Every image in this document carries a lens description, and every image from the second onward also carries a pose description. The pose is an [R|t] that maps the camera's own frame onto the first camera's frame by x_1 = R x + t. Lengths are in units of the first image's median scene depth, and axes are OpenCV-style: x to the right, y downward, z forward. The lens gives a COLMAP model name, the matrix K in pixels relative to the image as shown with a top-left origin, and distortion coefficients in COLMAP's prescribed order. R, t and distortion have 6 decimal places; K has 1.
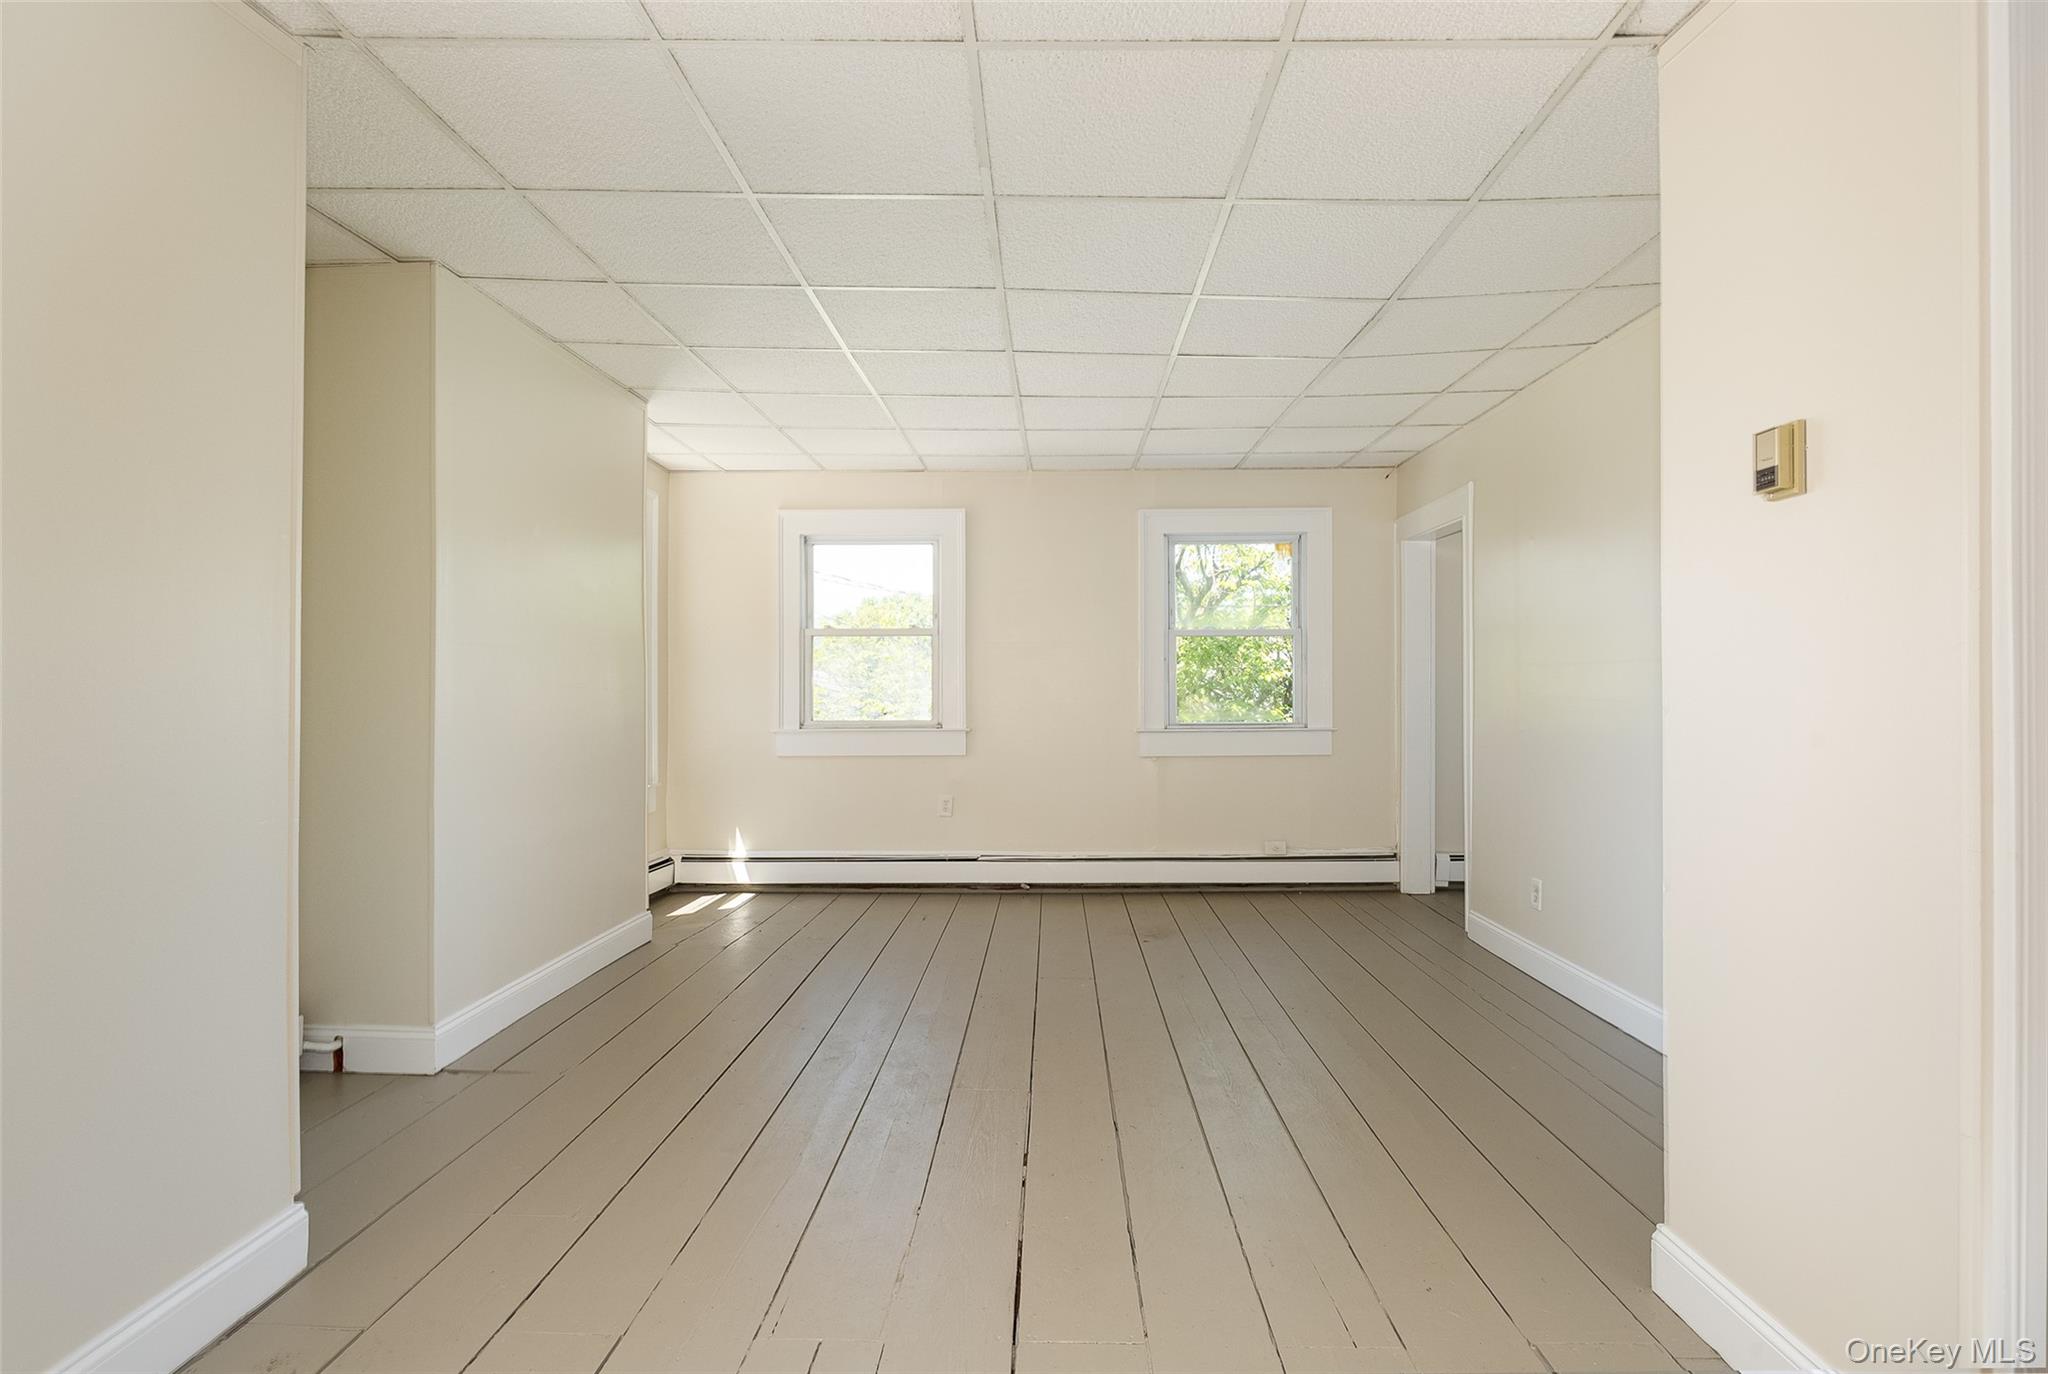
lens RADIAL K [[1035.6, 0, 1027.3], [0, 1035.6, 689.5], [0, 0, 1]] dist [0.001829, 0.000011]
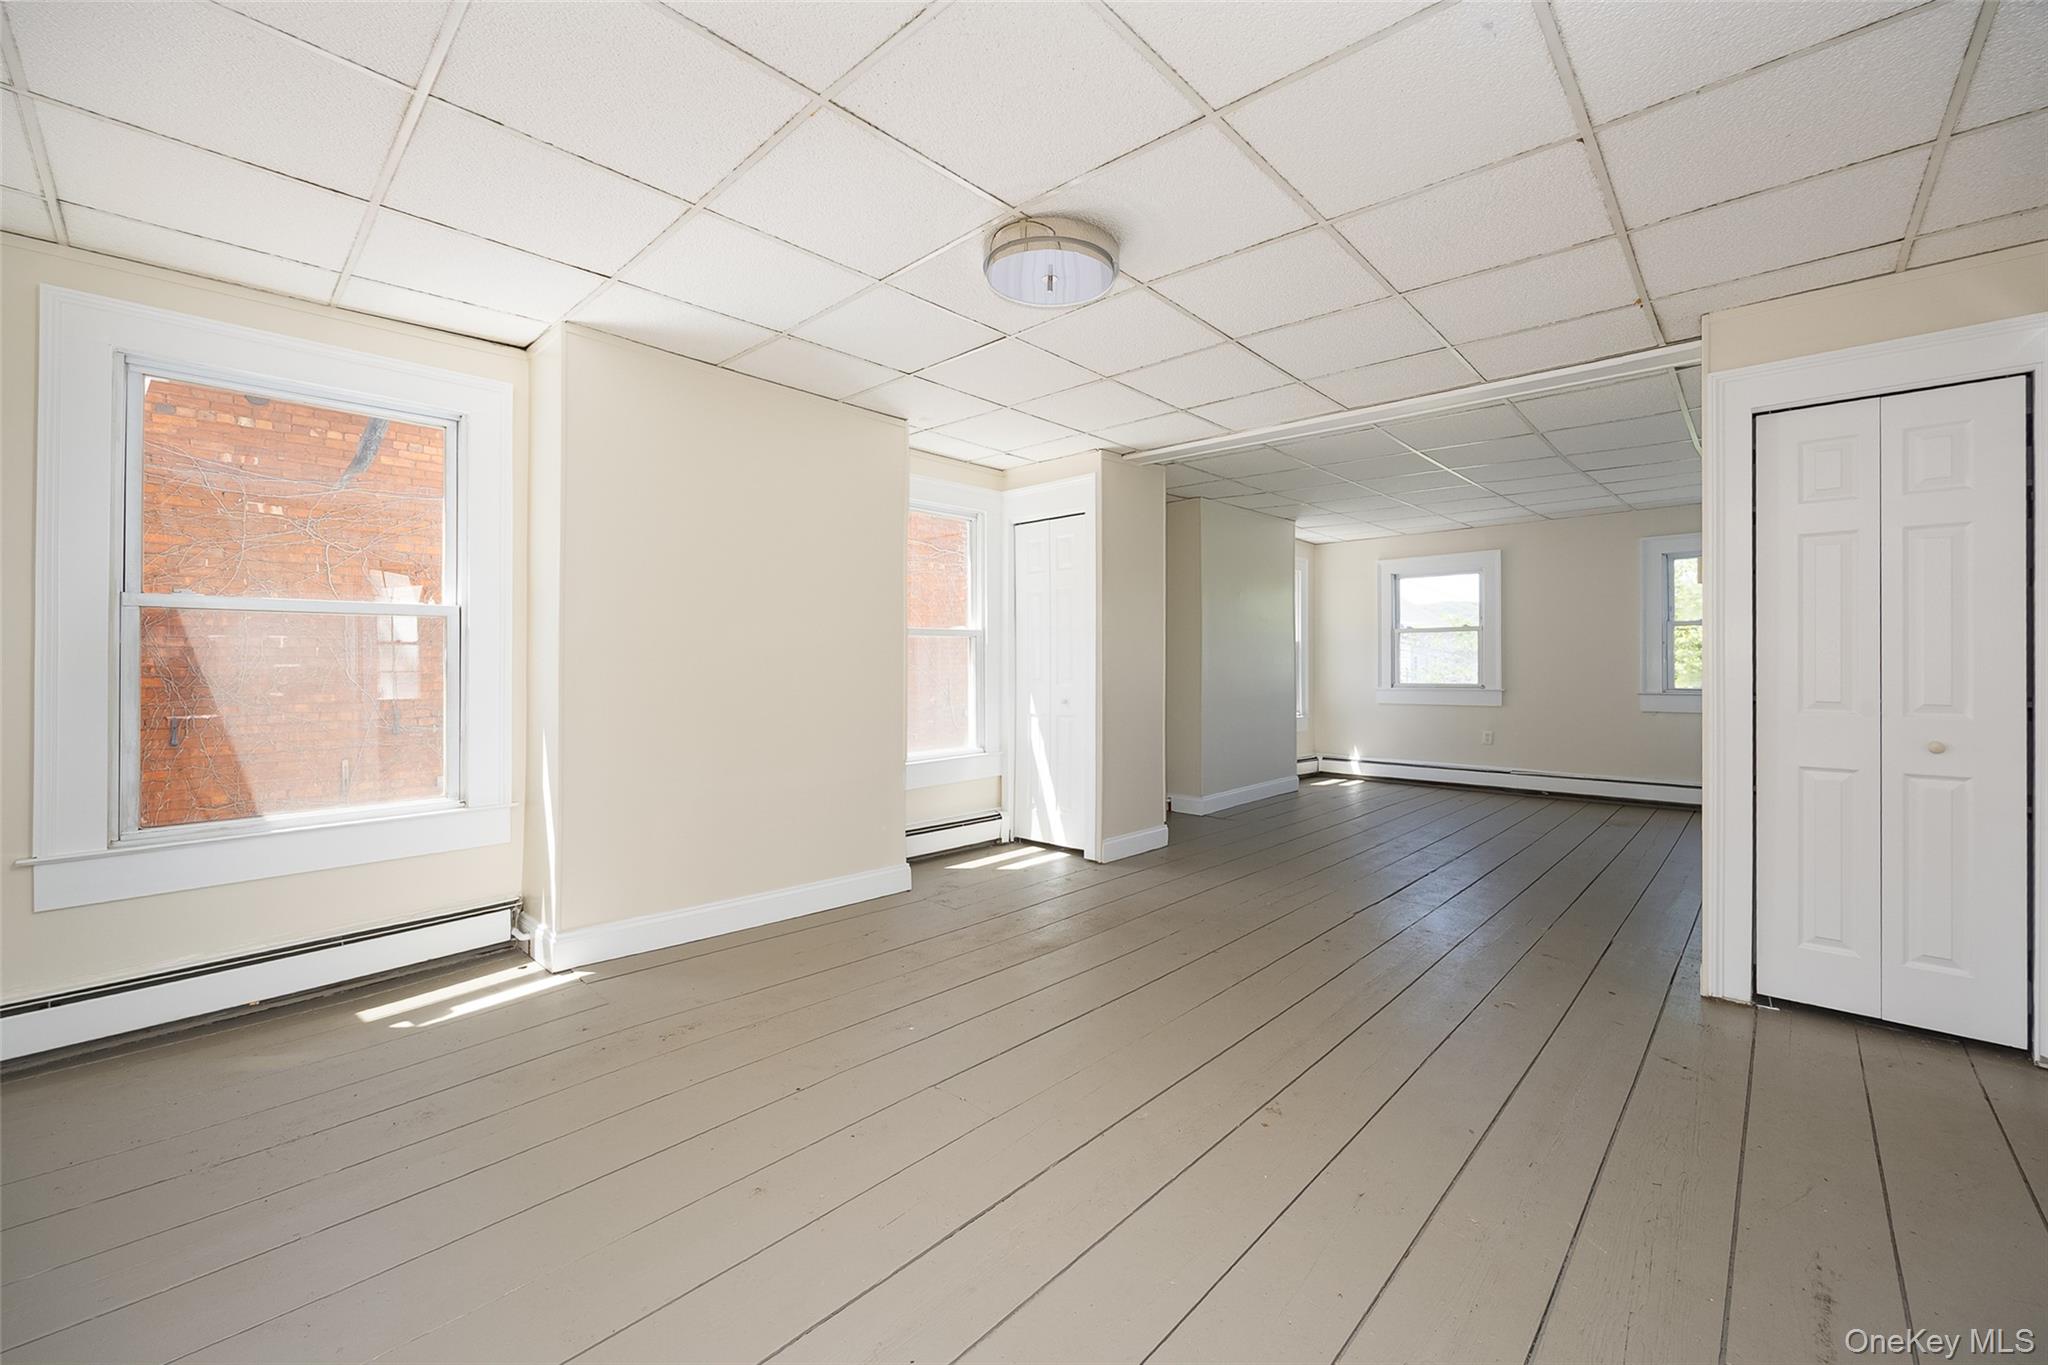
lens RADIAL K [[801.9, 0, 1020.4], [0, 801.9, 667.2], [0, 0, 1]] dist [0.001107, 0.000062]
pose [[0.736509, 0.000856, -0.676427, 0.225660], [0.007238, 0.999932, 0.009147, -0.012362], [0.676389, -0.011632, 0.736453, -0.390818]]
